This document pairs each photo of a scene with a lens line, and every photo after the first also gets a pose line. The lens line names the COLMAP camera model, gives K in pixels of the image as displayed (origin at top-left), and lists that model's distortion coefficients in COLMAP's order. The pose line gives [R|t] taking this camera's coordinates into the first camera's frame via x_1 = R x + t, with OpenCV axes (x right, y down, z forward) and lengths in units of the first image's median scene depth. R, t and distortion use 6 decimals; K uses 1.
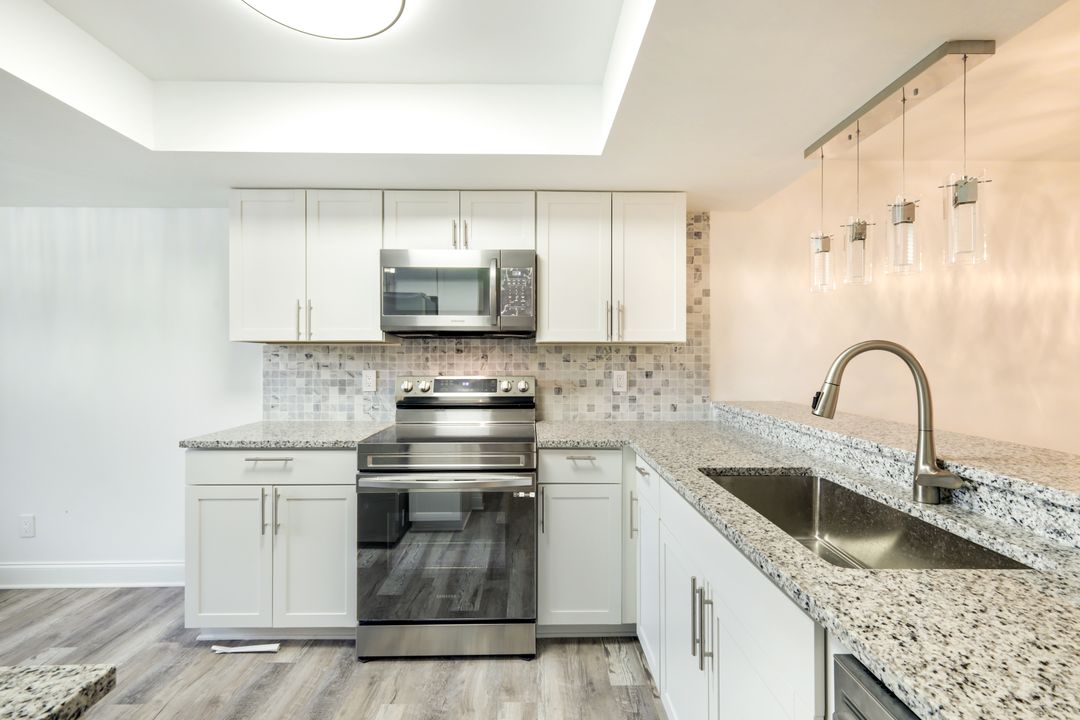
lens RADIAL K [[472.6, 0, 546.7], [0, 472.6, 358.1], [0, 0, 1]] dist [0.007472, 0.000274]
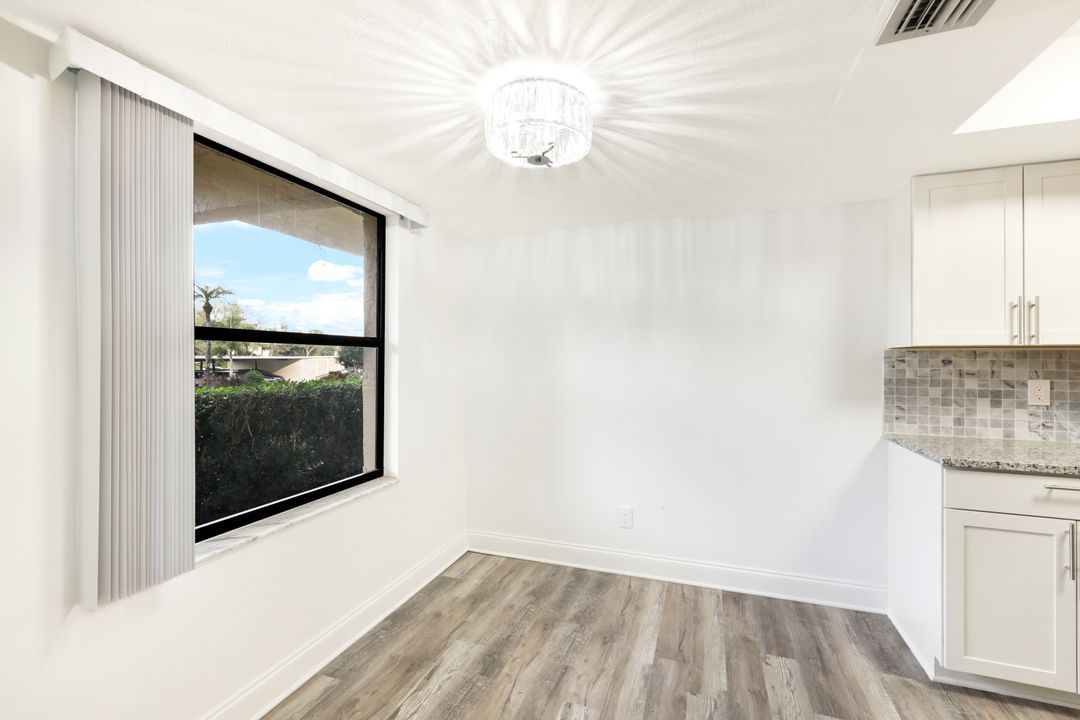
lens RADIAL K [[472.6, 0, 536.4], [0, 472.6, 357.1], [0, 0, 1]] dist [0.007472, 0.000274]
pose [[0.942228, 0.004378, -0.334943, -0.921740], [-0.005419, 0.999983, -0.002175, -0.007648], [0.334928, 0.003864, 0.942236, -0.077994]]
